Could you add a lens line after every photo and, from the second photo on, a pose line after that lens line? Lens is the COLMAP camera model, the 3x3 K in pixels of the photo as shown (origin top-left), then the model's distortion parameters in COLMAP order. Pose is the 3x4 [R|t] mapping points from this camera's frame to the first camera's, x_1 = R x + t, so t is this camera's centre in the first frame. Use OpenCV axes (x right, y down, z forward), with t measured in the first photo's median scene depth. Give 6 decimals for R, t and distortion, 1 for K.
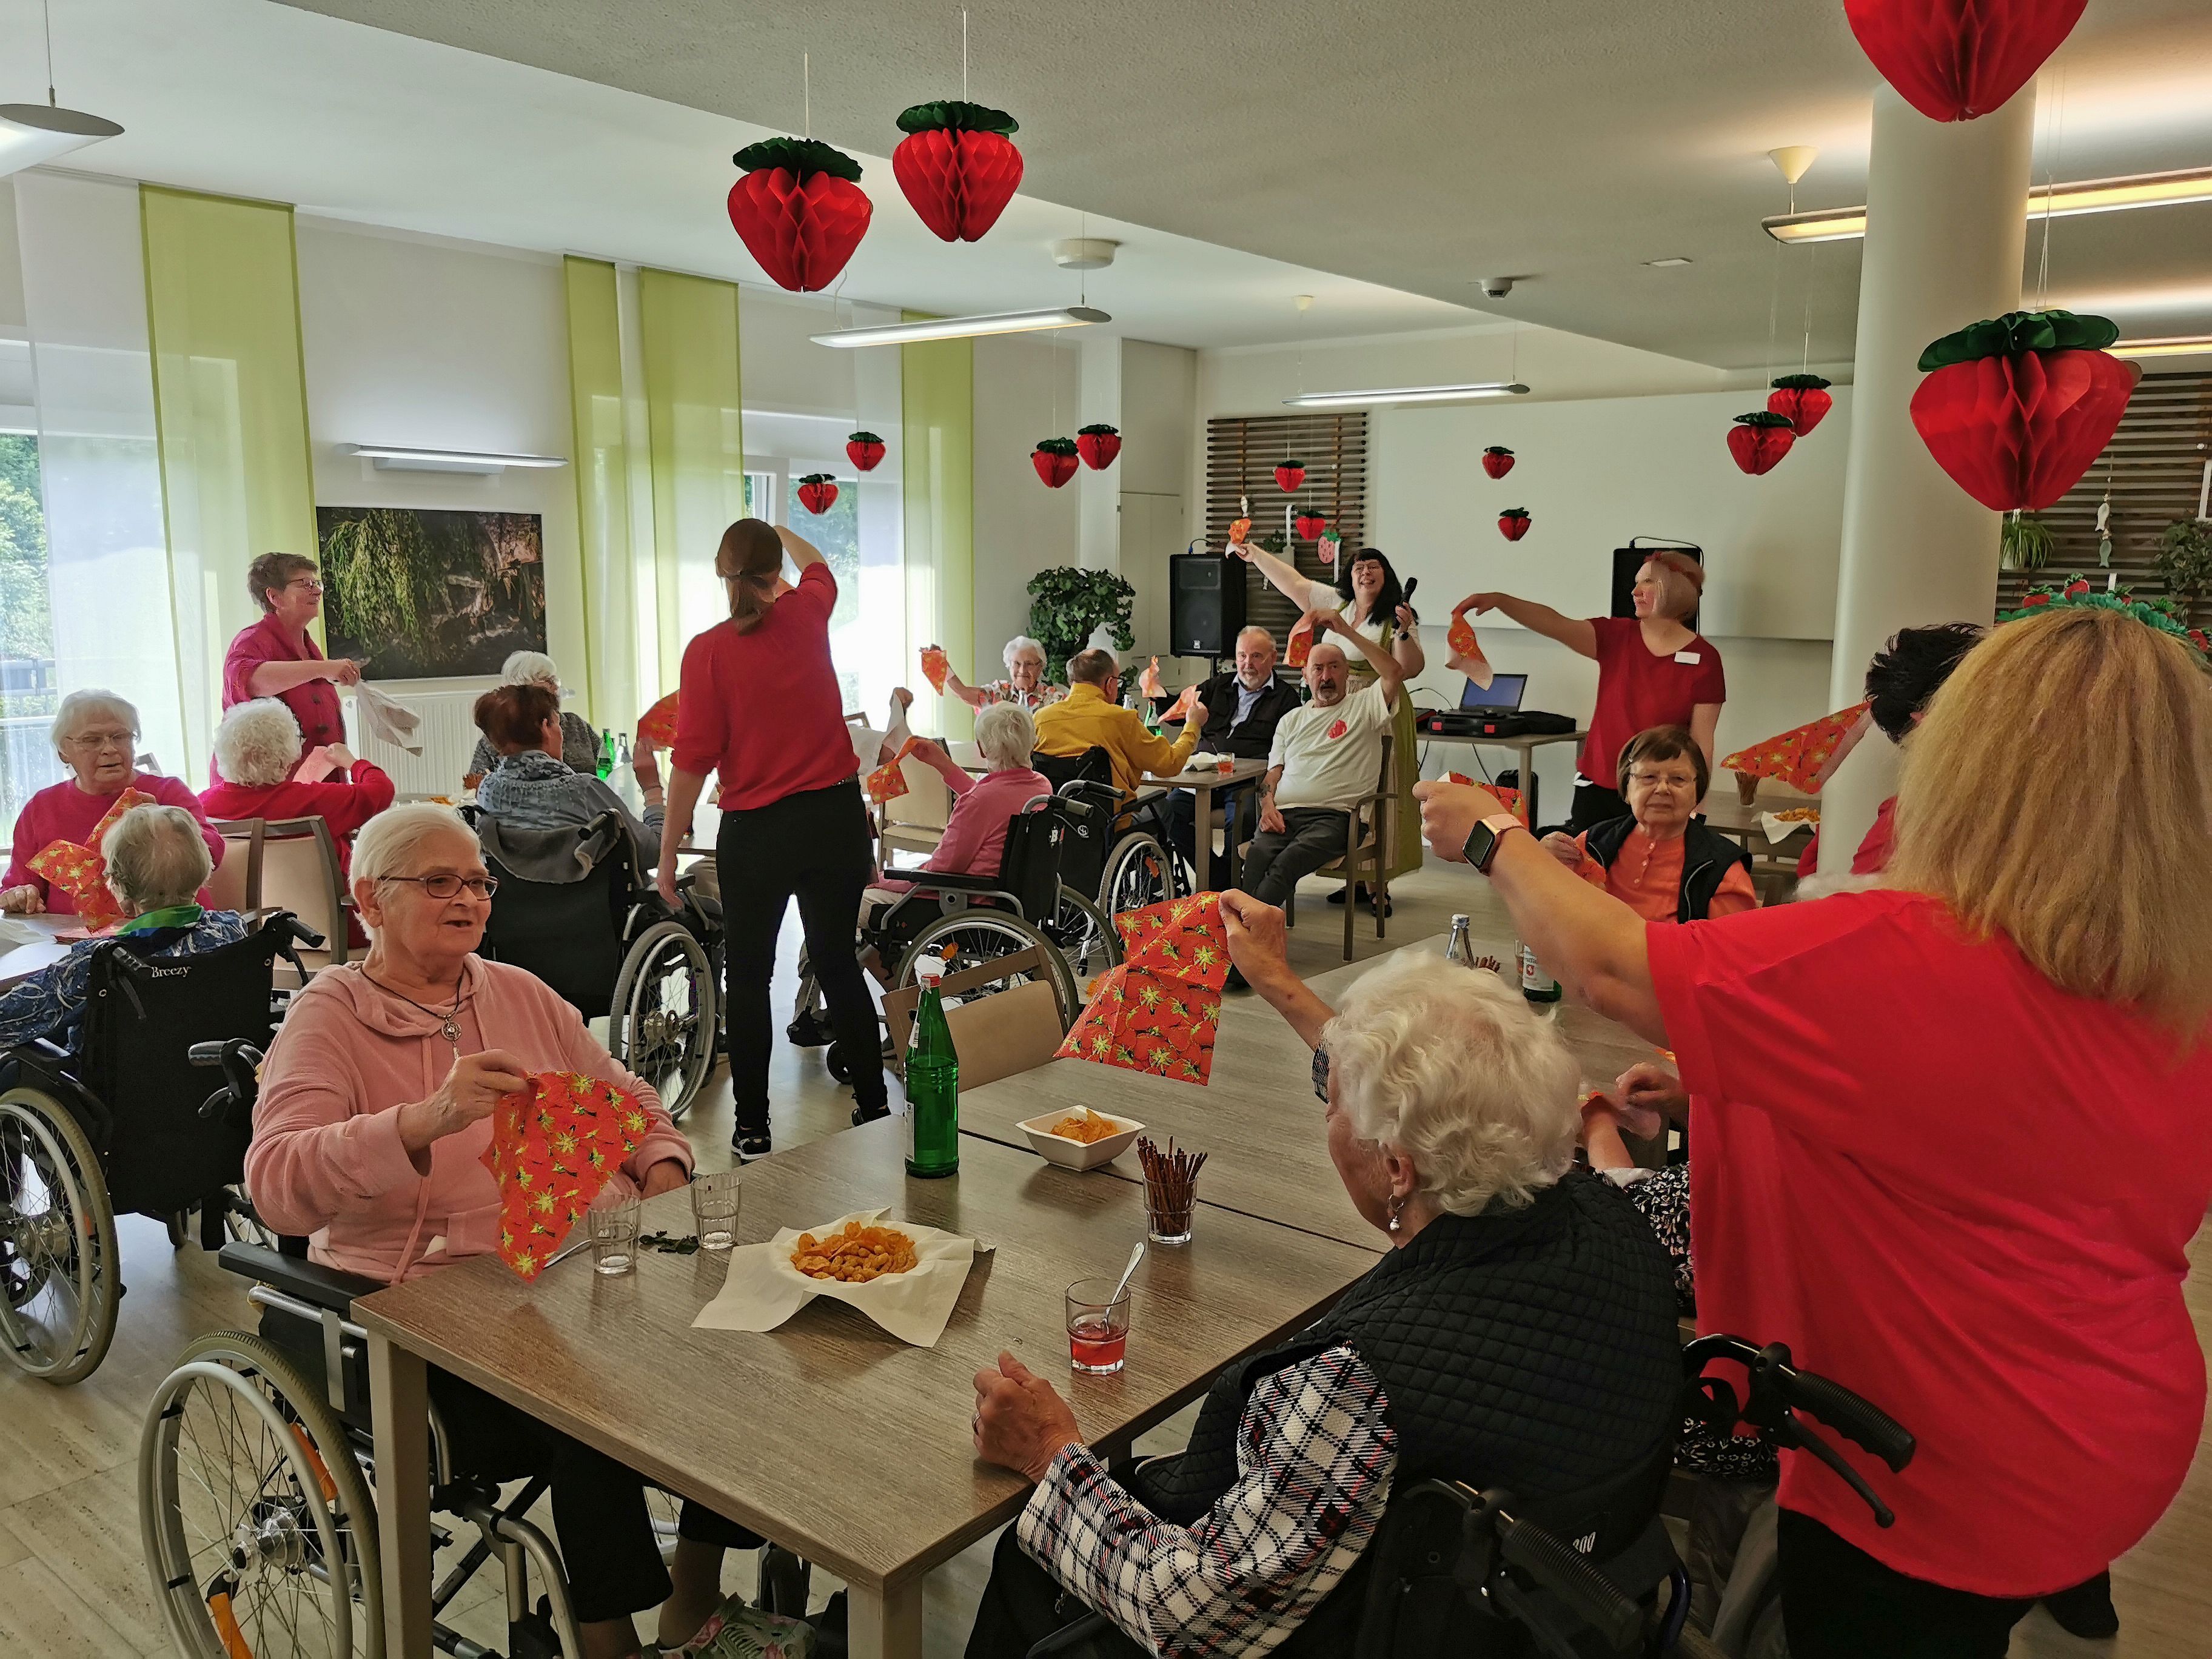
lens RADIAL K [[1694.9, 0, 1101.3], [0, 1694.9, 818.3], [0, 0, 1]] dist [0.082791, -0.115881]
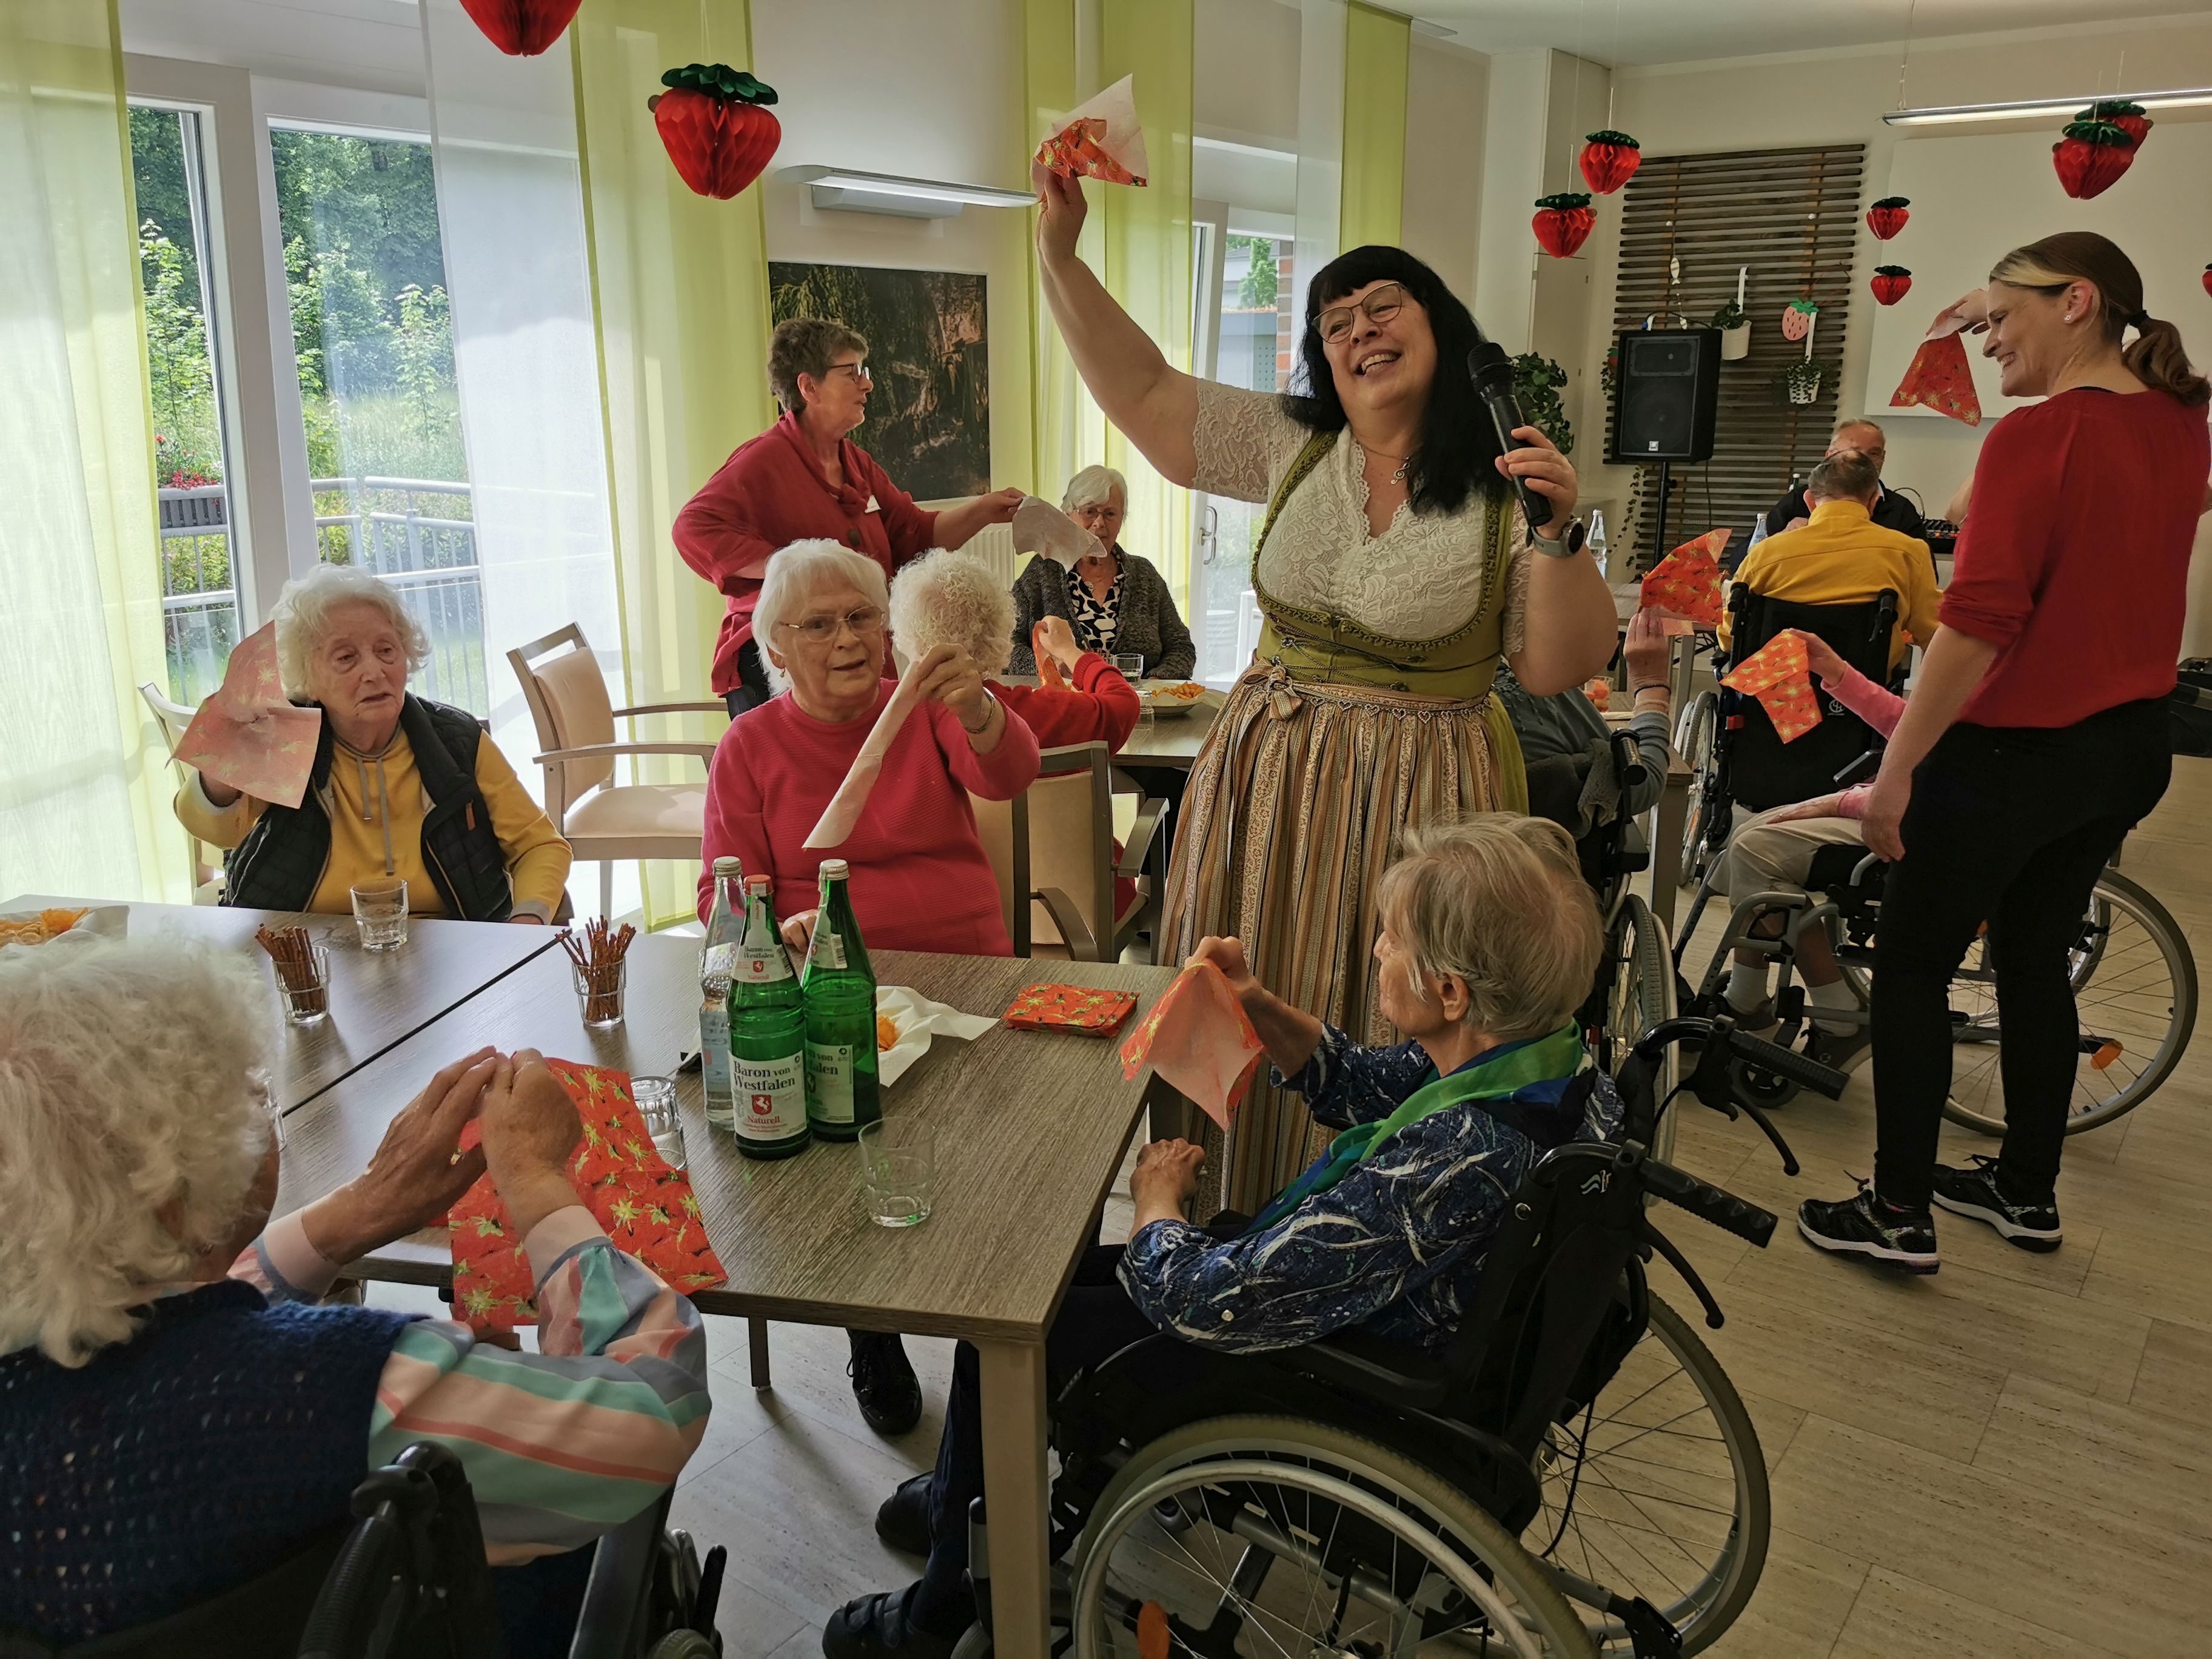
lens RADIAL K [[1722.2, 0, 1108.3], [0, 1722.2, 803.4], [0, 0, 1]] dist [0.062797, -0.086515]
pose [[0.998786, -0.021669, 0.044239, -0.324334], [0.017268, 0.995081, 0.097552, -0.025420], [-0.046135, -0.096670, 0.994247, 0.246900]]
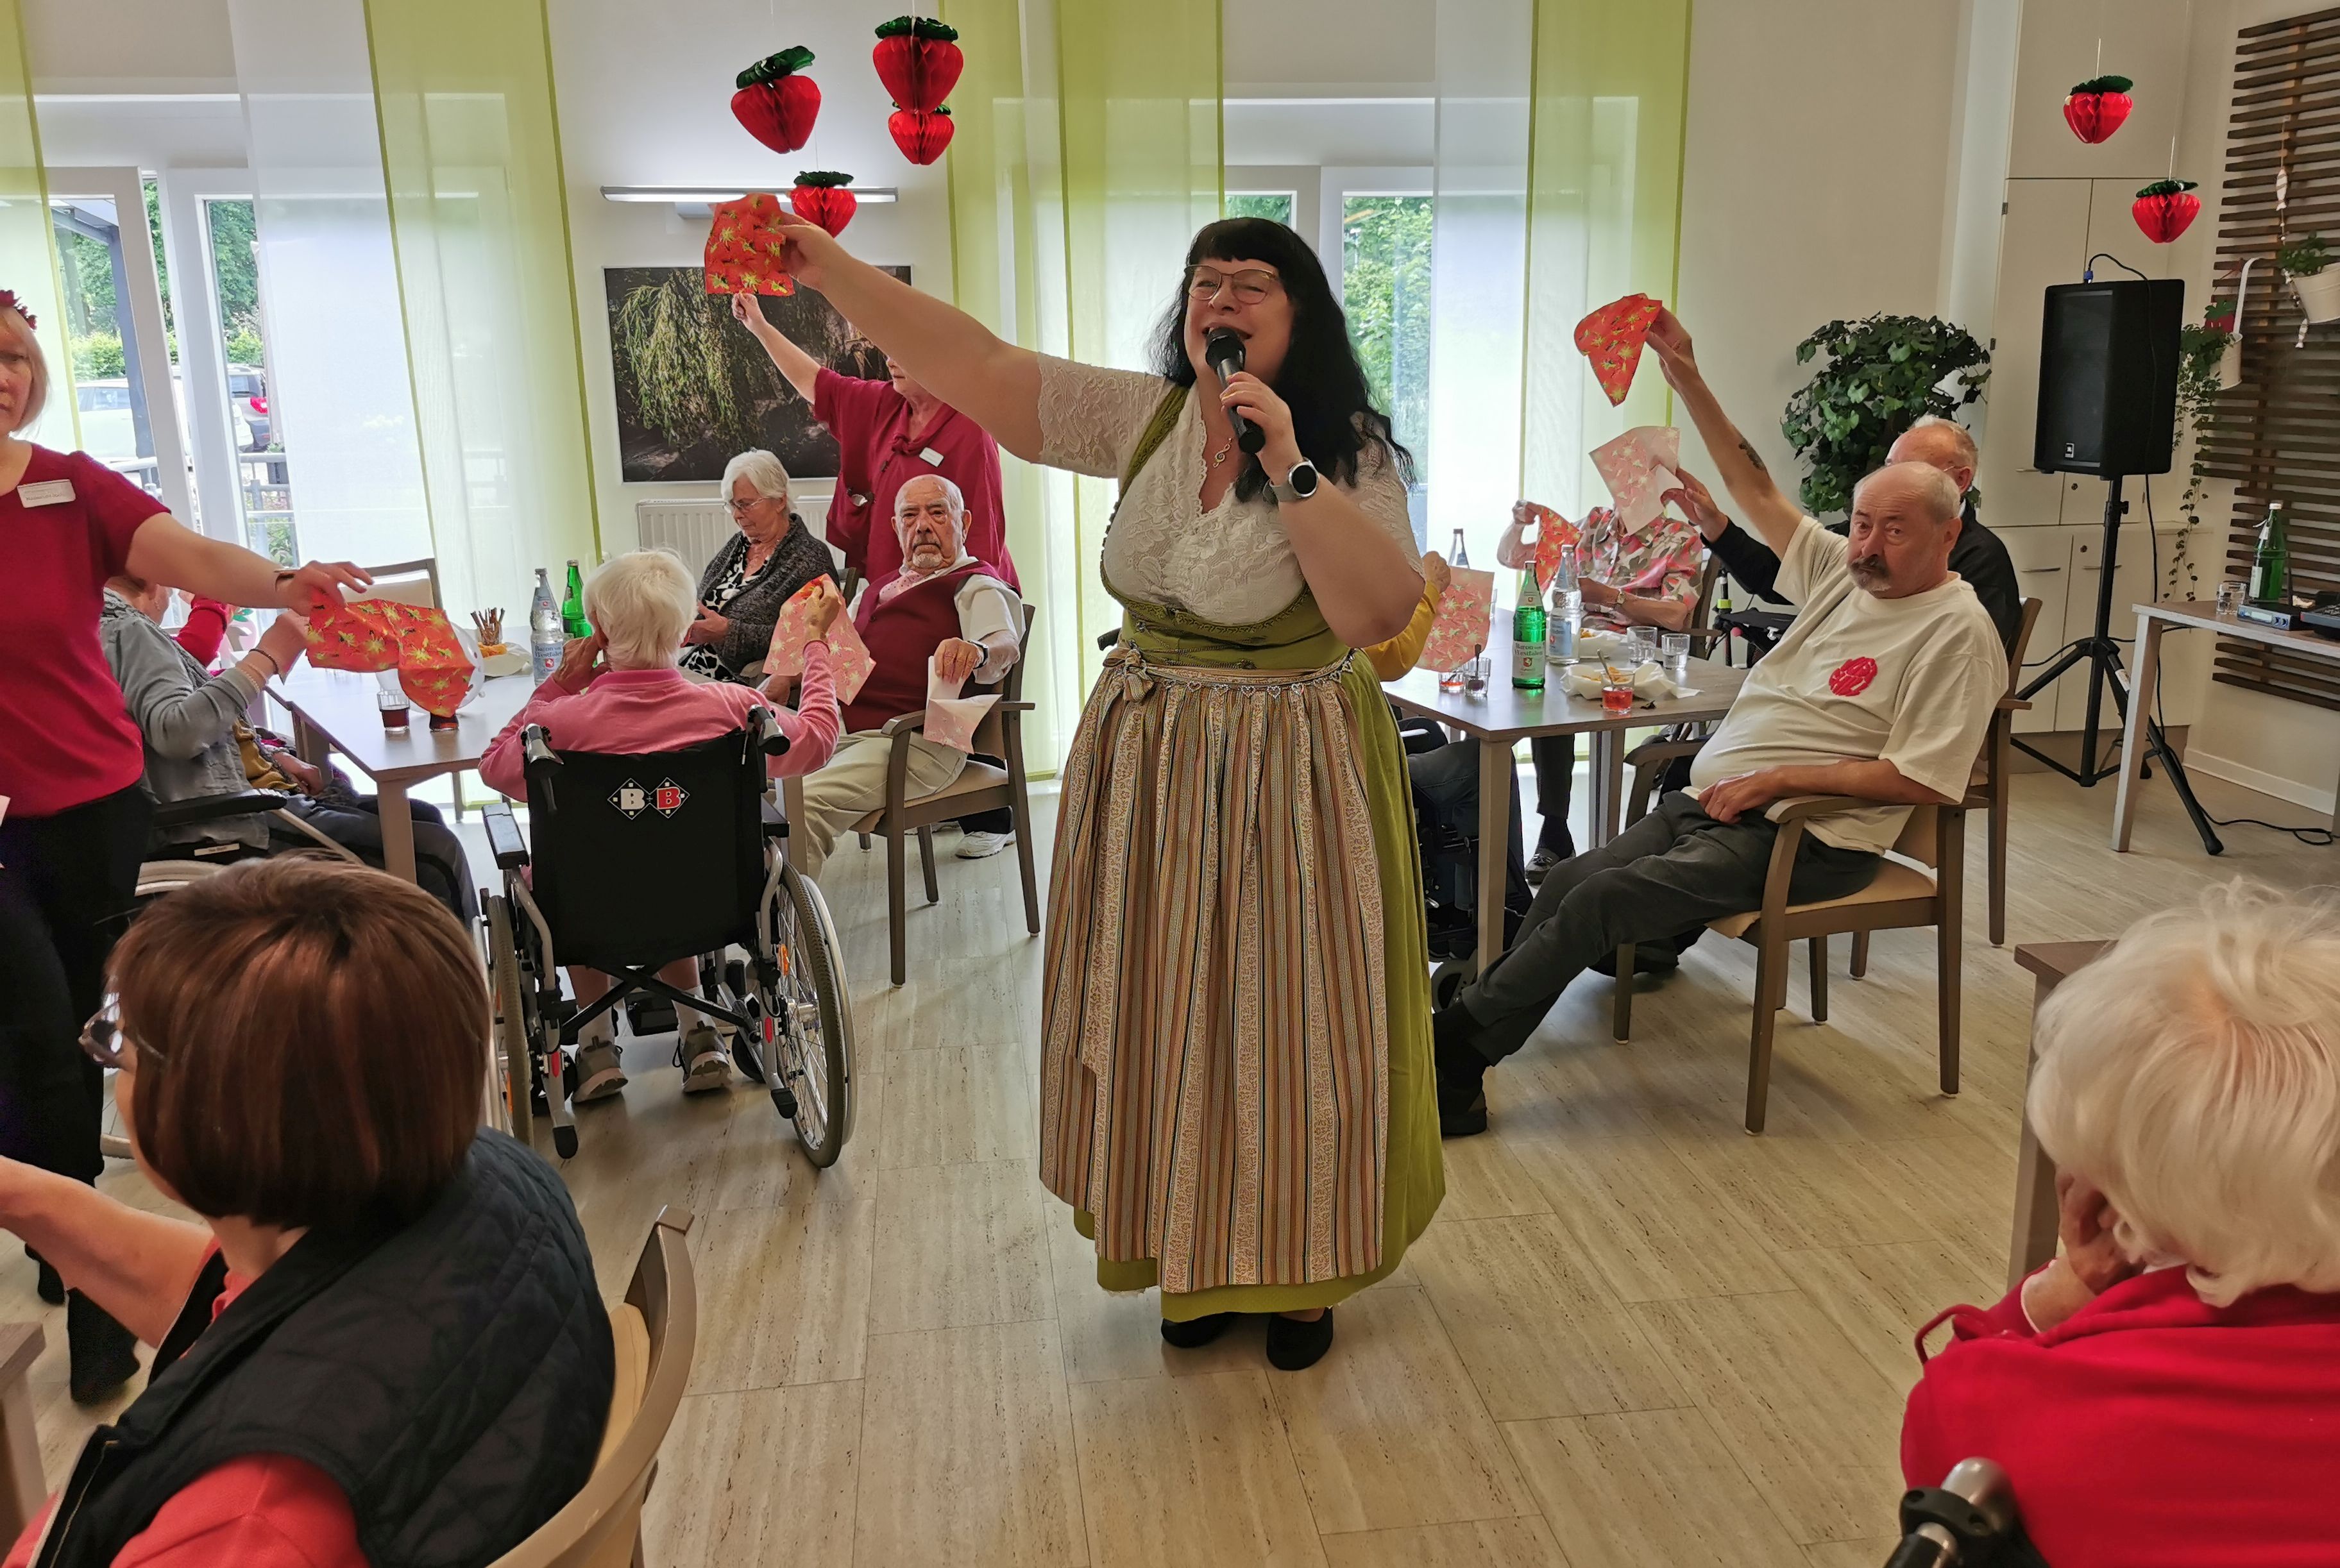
lens RADIAL K [[1827.4, 0, 1165.5], [0, 1827.4, 778.7], [0, 0, 1]] dist [0.035958, -0.043381]
pose [[0.723071, 0.135515, -0.677350, 0.352376], [-0.082576, 0.990494, 0.110015, -0.052776], [0.685820, -0.023615, 0.727388, 0.494786]]
